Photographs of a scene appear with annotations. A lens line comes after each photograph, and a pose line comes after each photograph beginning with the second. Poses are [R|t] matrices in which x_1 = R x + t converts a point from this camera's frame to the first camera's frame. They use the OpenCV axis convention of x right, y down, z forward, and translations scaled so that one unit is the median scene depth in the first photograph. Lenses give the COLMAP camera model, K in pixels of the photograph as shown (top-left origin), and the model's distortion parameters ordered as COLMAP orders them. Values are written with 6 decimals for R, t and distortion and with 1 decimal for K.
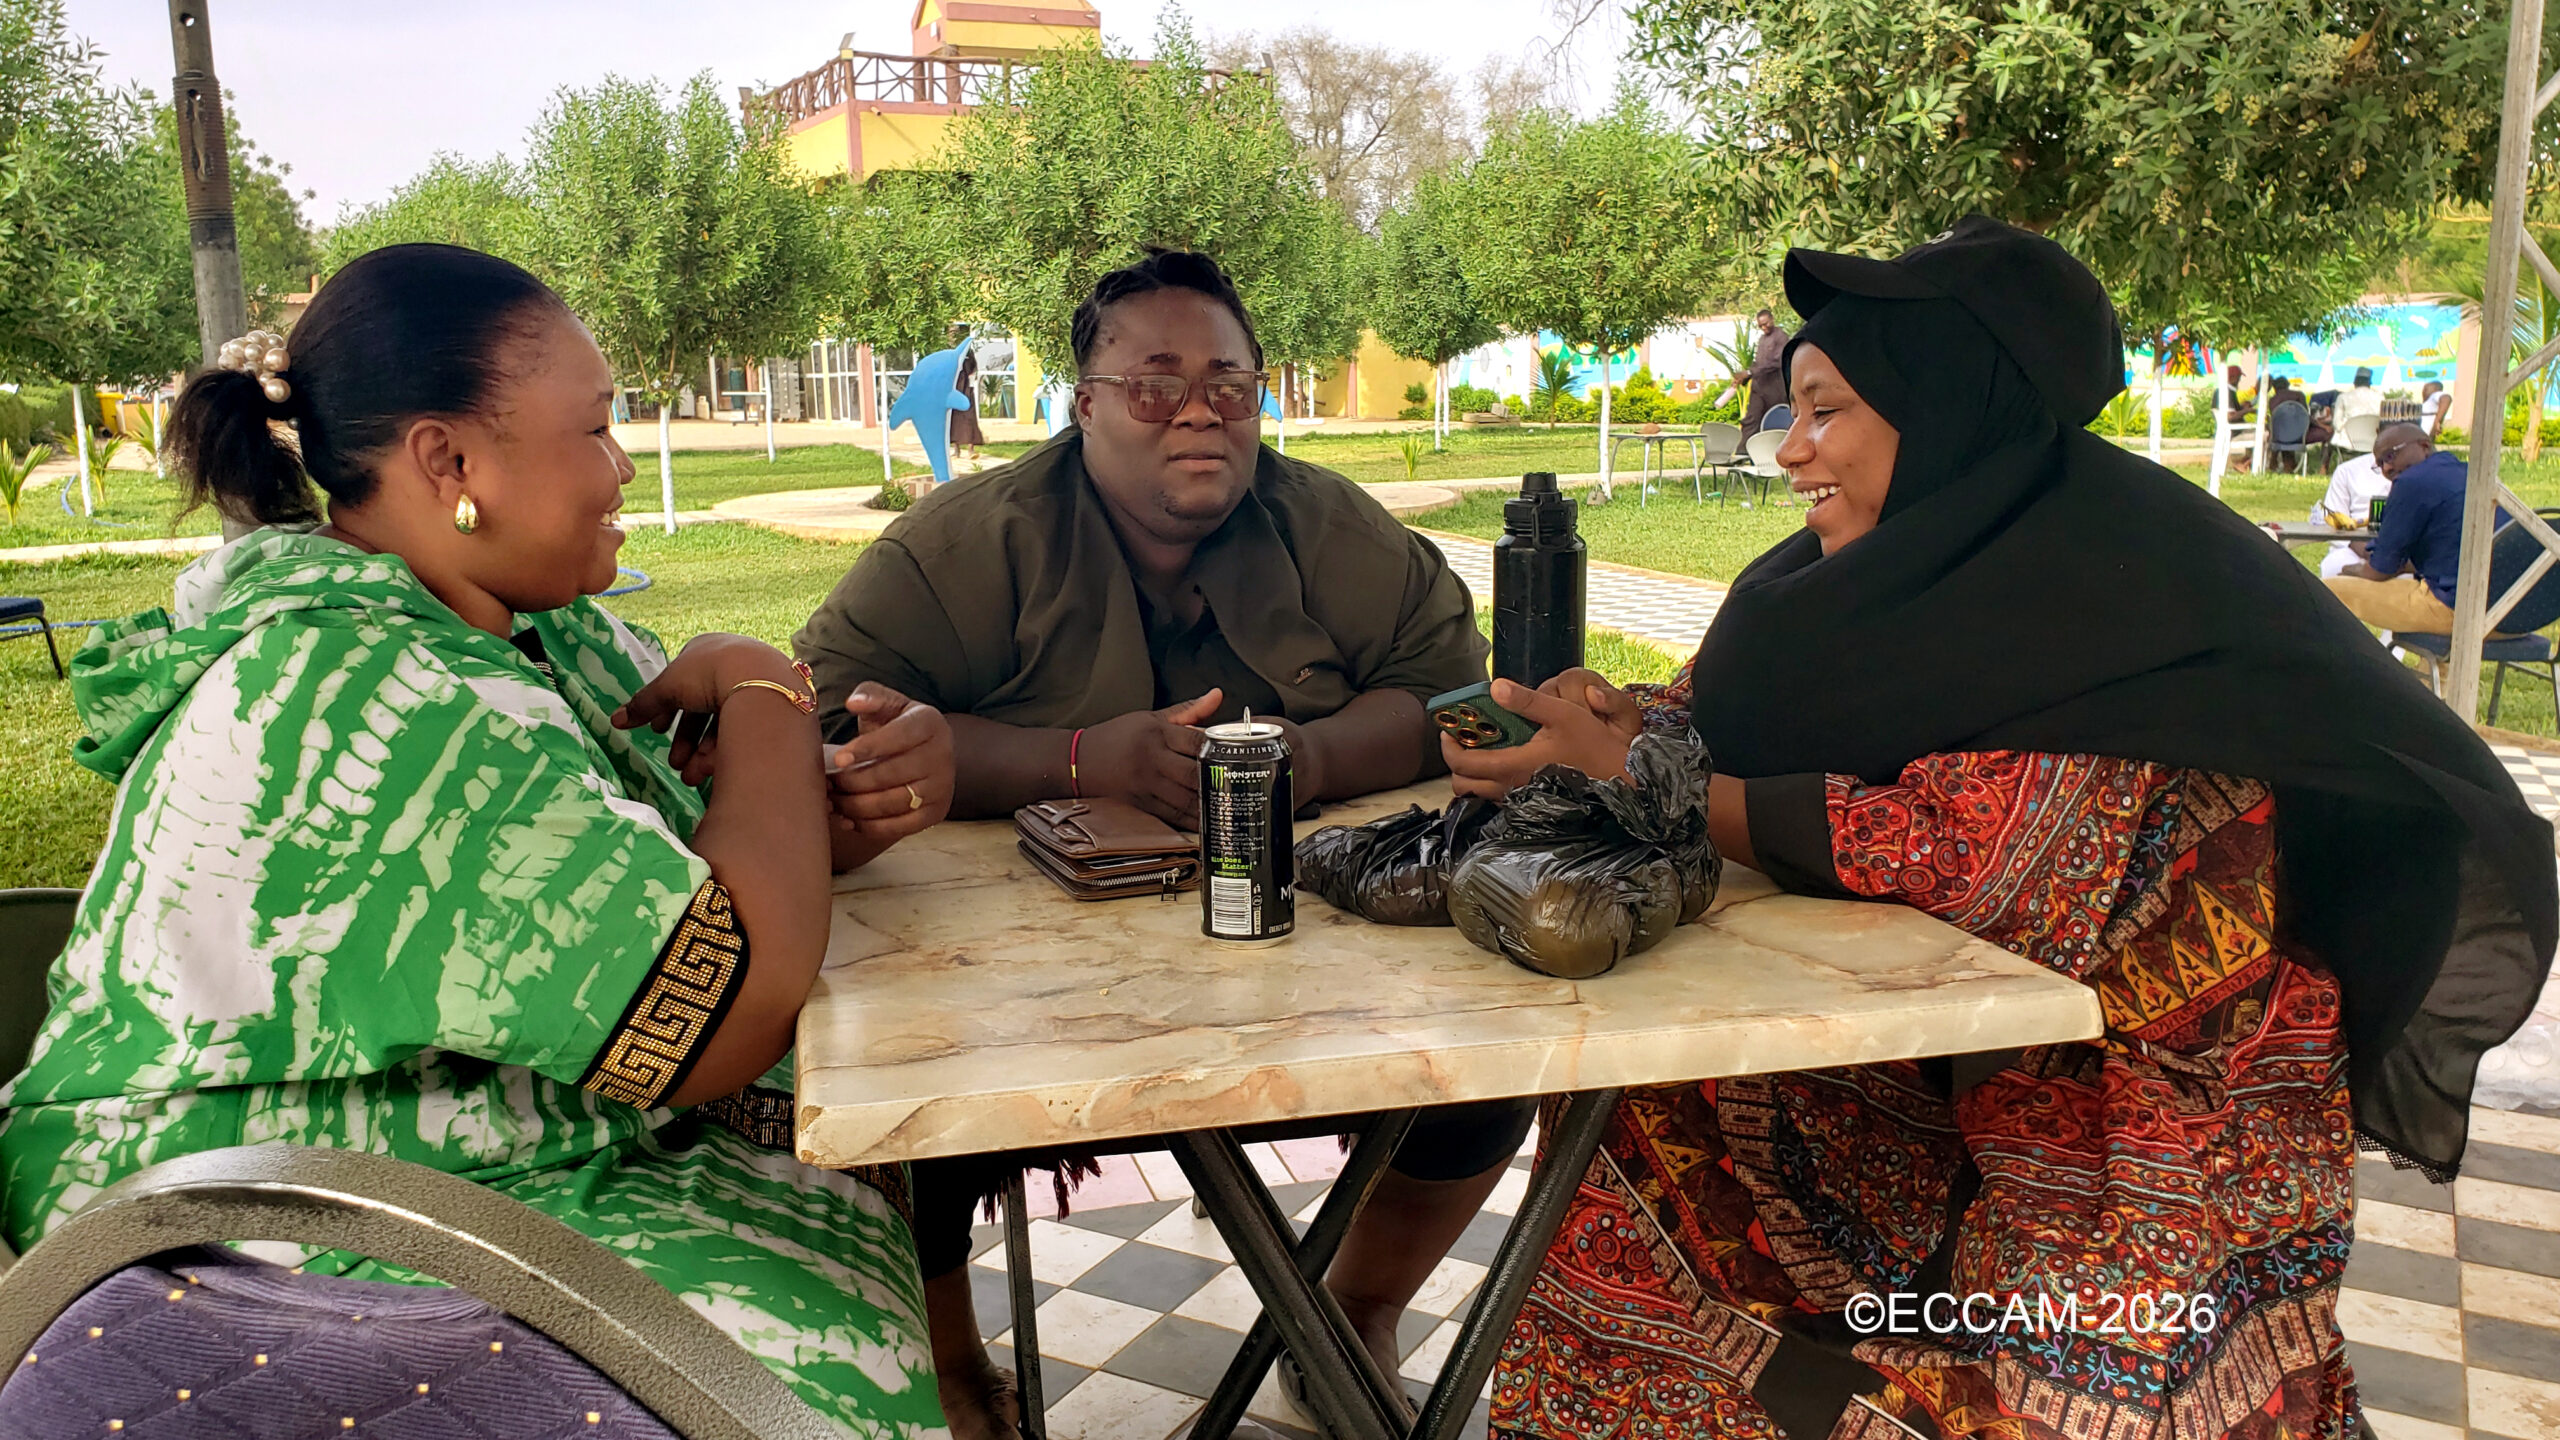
lens RADIAL K [[2006.1, 0, 1280.0], [0, 2006.1, 720.0], [0, 0, 1]] dist [0.013333, -0.002088]
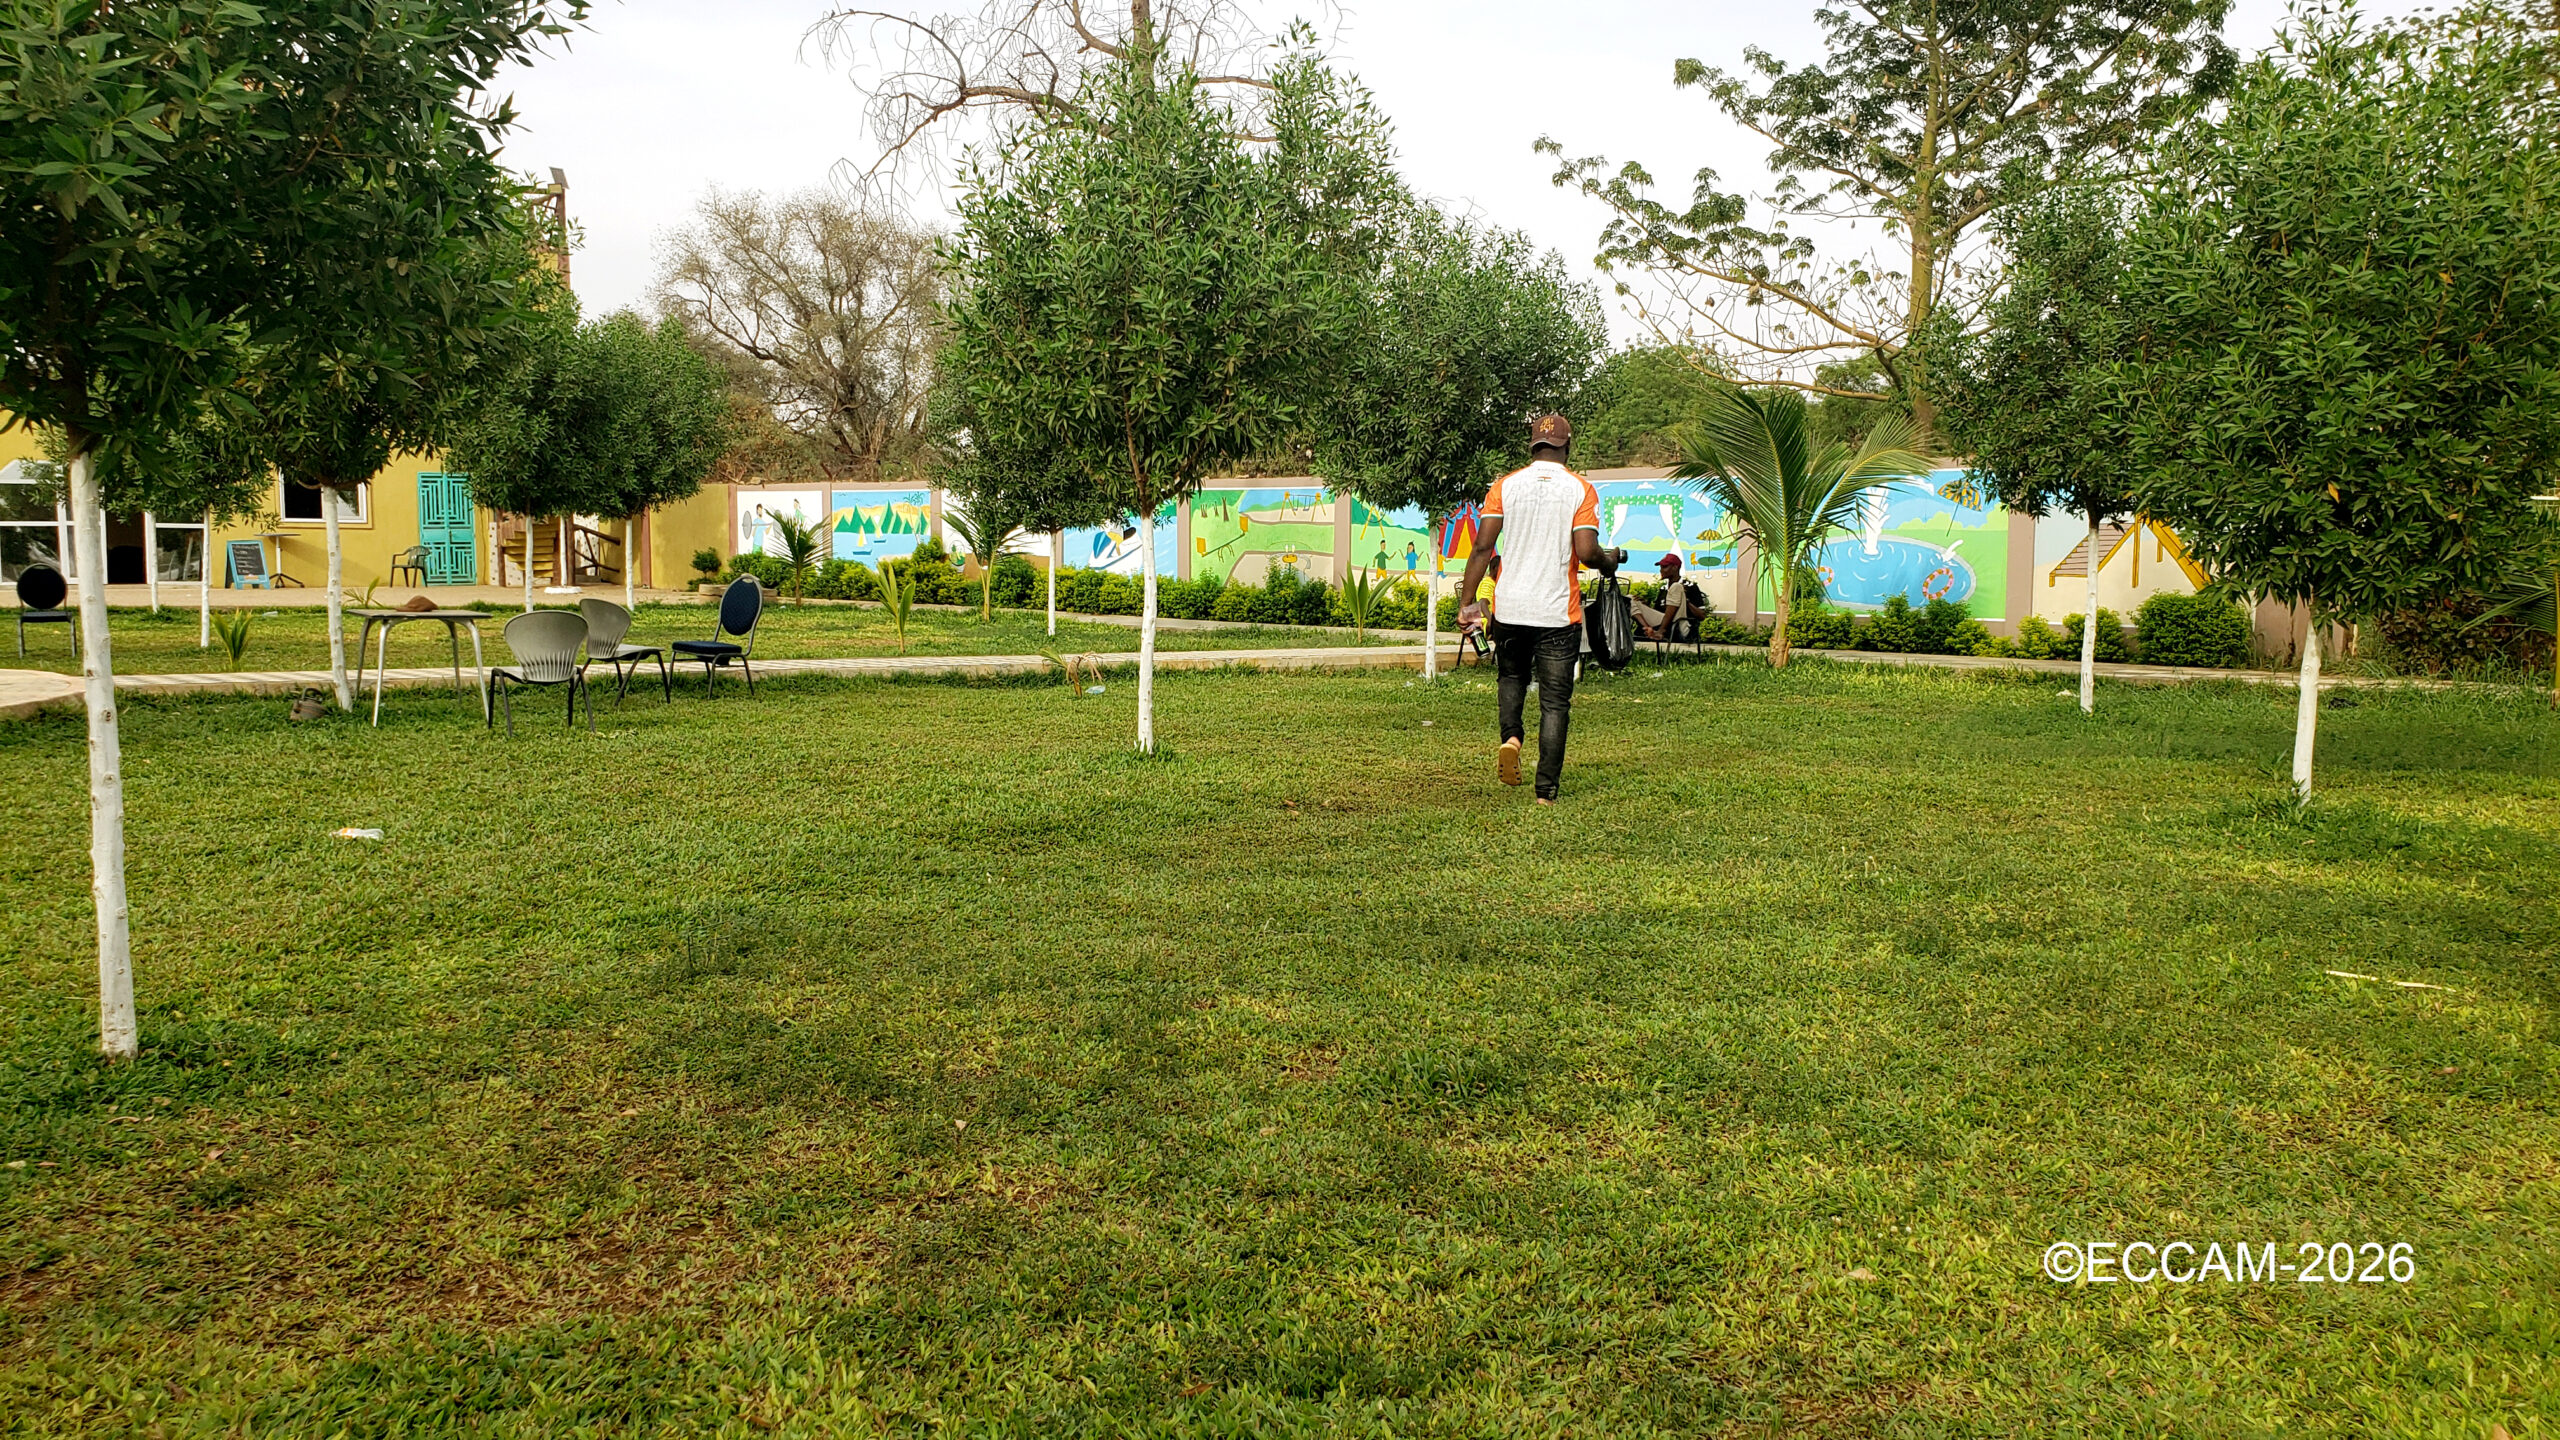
lens RADIAL K [[2017.5, 0, 1215.8], [0, 2017.5, 711.7], [0, 0, 1]] dist [0.035615, -0.009049]
pose [[0.983644, 0.012683, 0.179675, 0.192924], [0.003741, 0.995865, -0.090774, -0.029231], [-0.180083, 0.089961, 0.979529, 0.182366]]
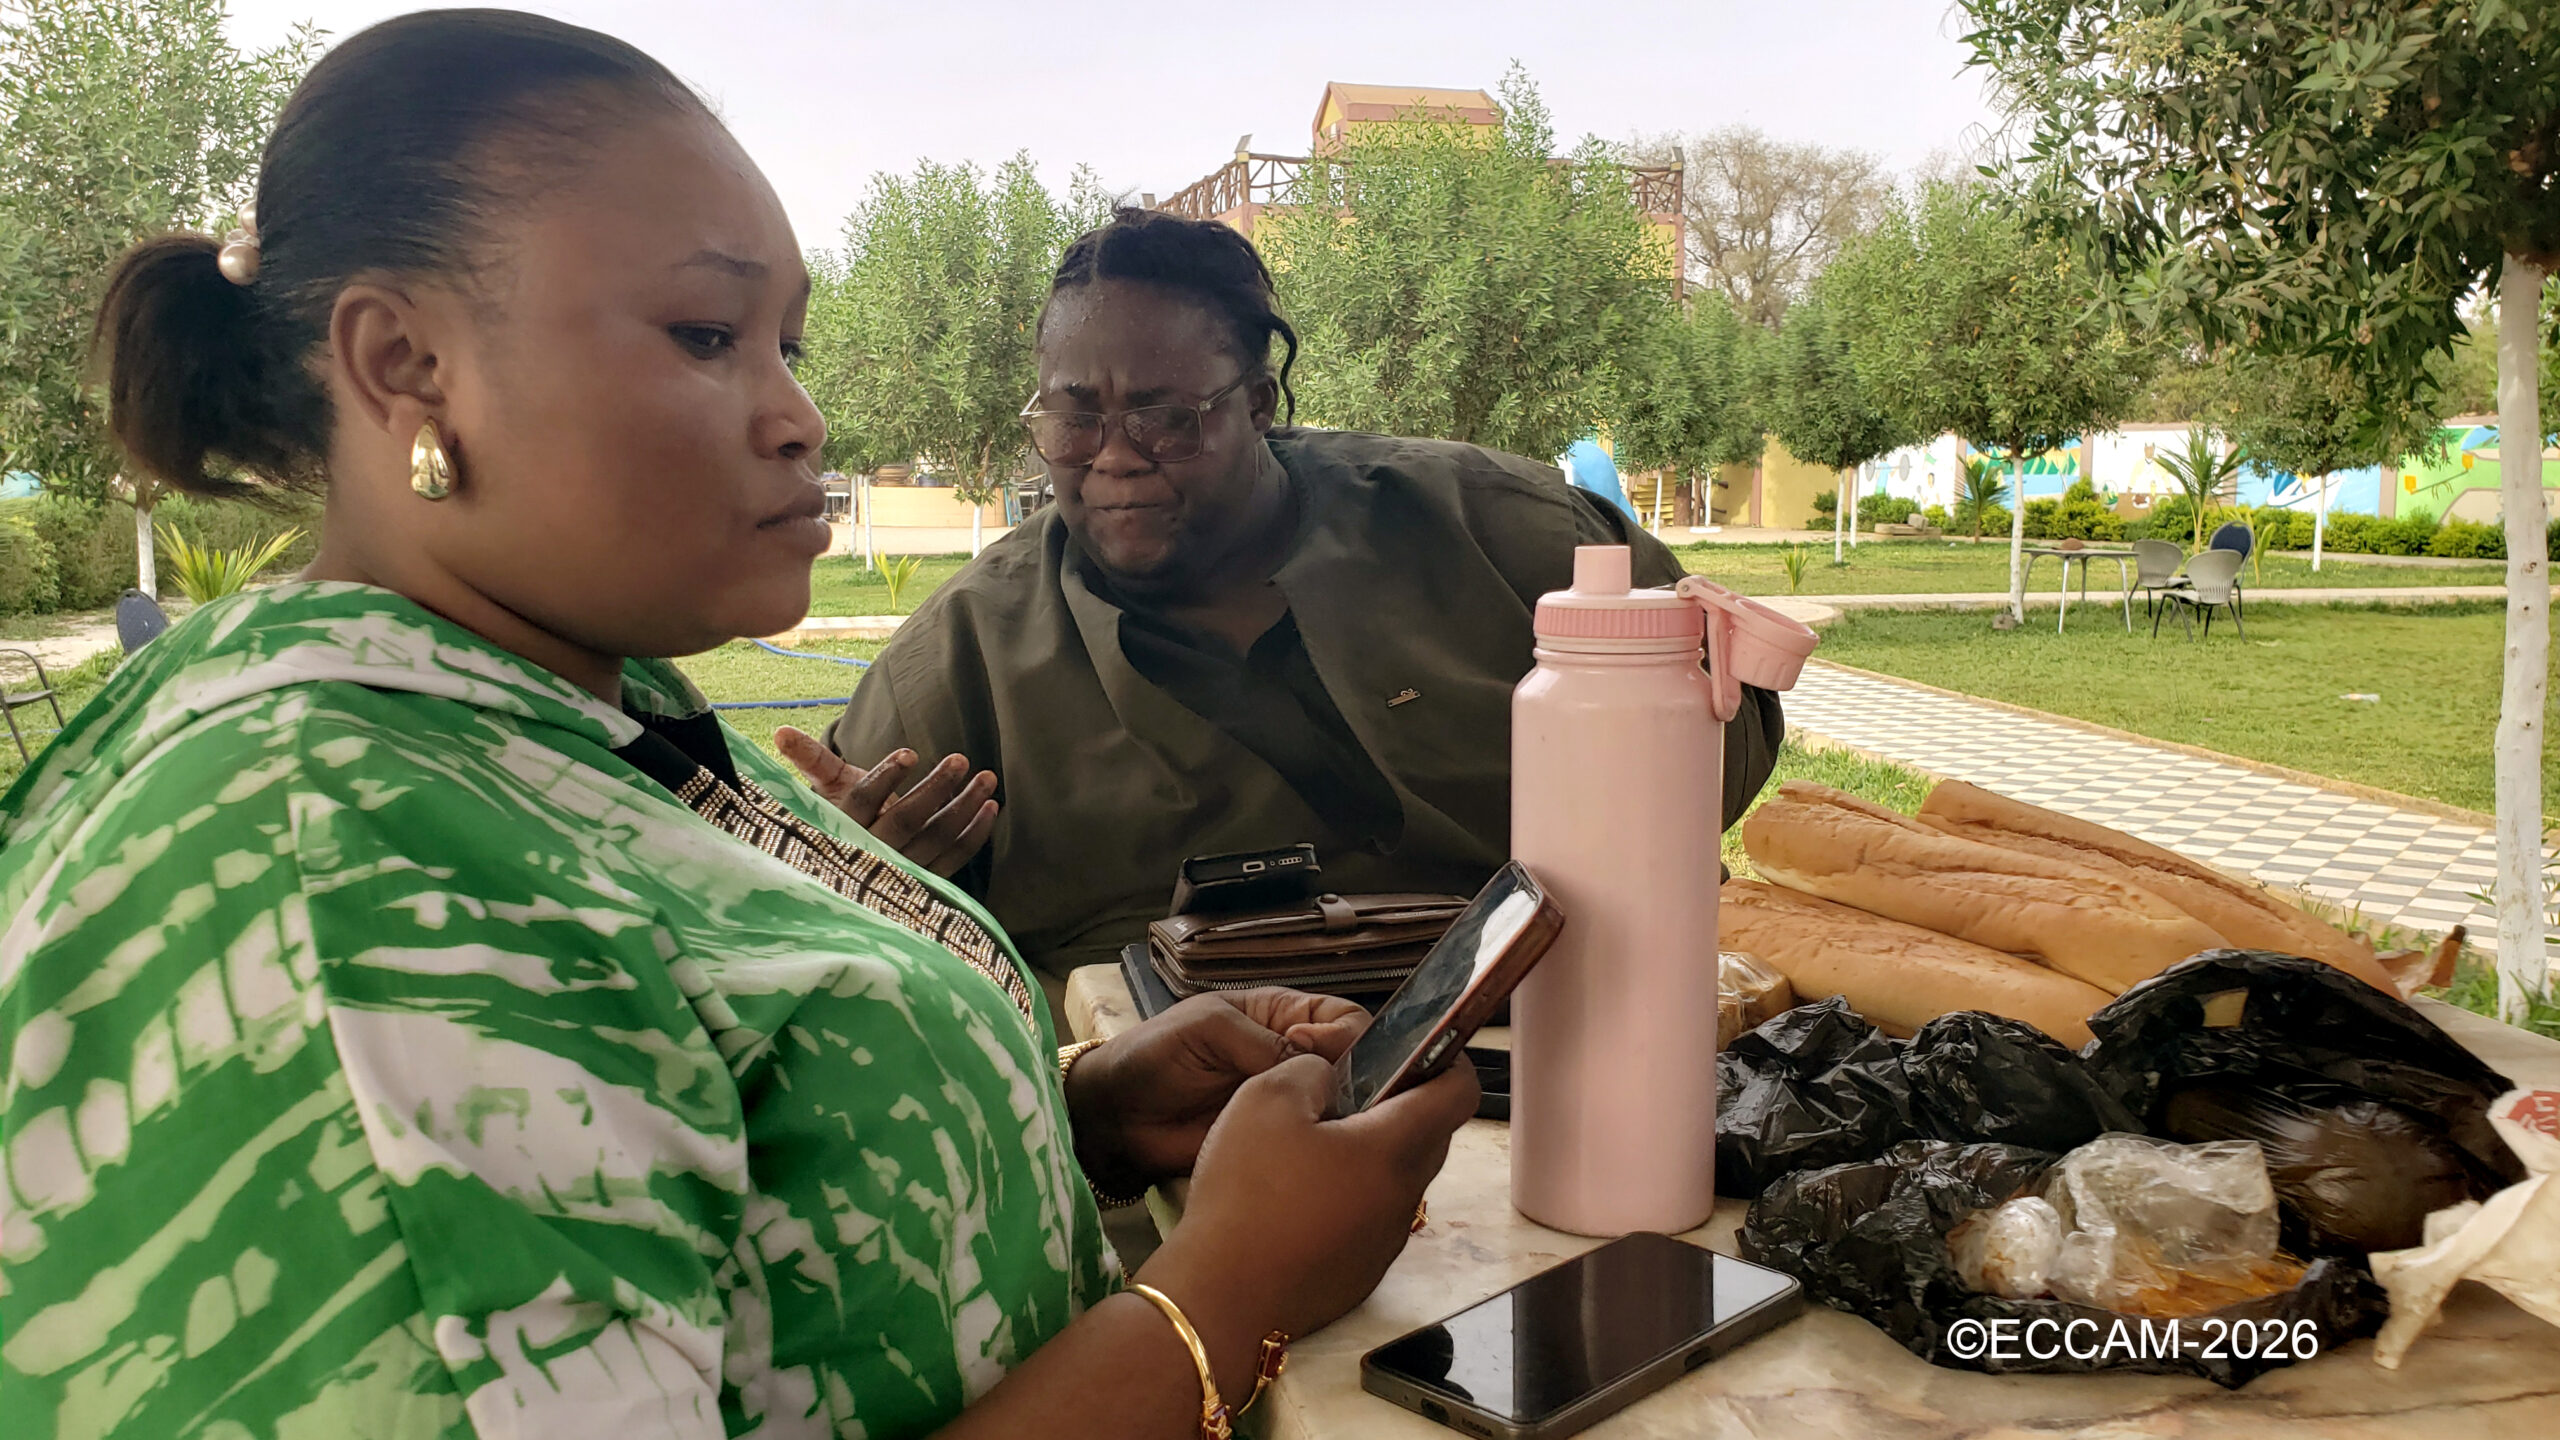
lens RADIAL K [[2036.0, 0, 1236.7], [0, 2036.0, 707.8], [0, 0, 1]] dist [0.023895, -0.108521]
pose [[0.975335, 0.035962, -0.217782, 0.015584], [-0.048705, 0.997383, -0.053429, -0.005916], [0.215291, 0.062718, 0.974534, 0.039989]]
